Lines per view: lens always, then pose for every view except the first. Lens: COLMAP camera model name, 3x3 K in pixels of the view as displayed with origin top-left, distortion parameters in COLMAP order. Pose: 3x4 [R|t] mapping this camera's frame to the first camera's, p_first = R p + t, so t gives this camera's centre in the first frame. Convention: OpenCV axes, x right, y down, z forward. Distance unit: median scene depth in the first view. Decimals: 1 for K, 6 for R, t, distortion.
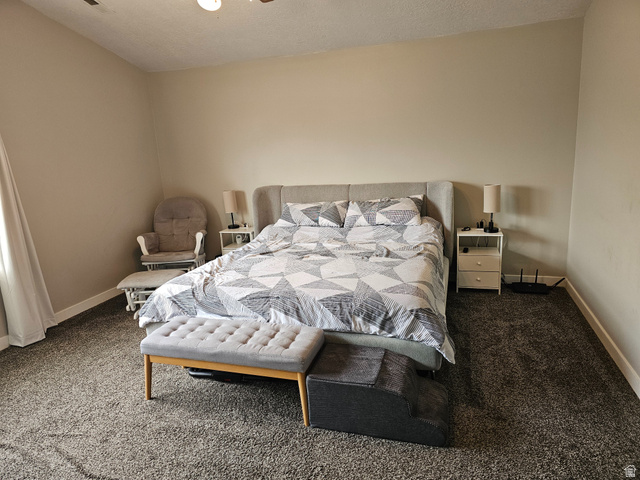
lens RADIAL K [[428.4, 0, 306.2], [0, 428.4, 239.2], [0, 0, 1]] dist [0.085036, -0.094586]
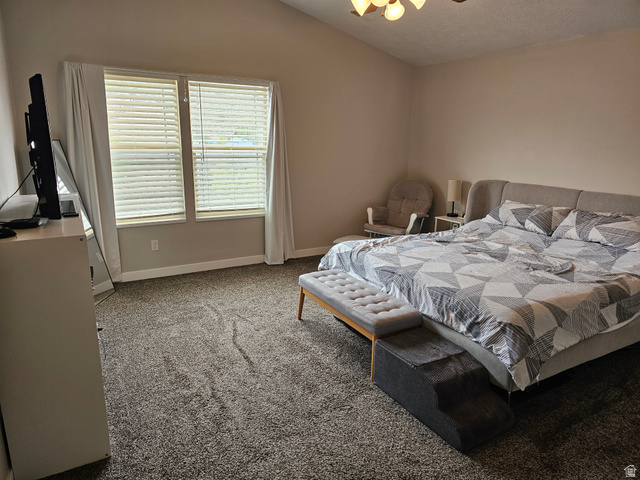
lens RADIAL K [[428.4, 0, 306.2], [0, 428.4, 239.2], [0, 0, 1]] dist [0.085036, -0.094586]
pose [[0.726378, 0.224469, -0.649607, 0.439035], [-0.201621, 0.973173, 0.110827, -0.028528], [0.657057, 0.050472, 0.752149, -0.009342]]
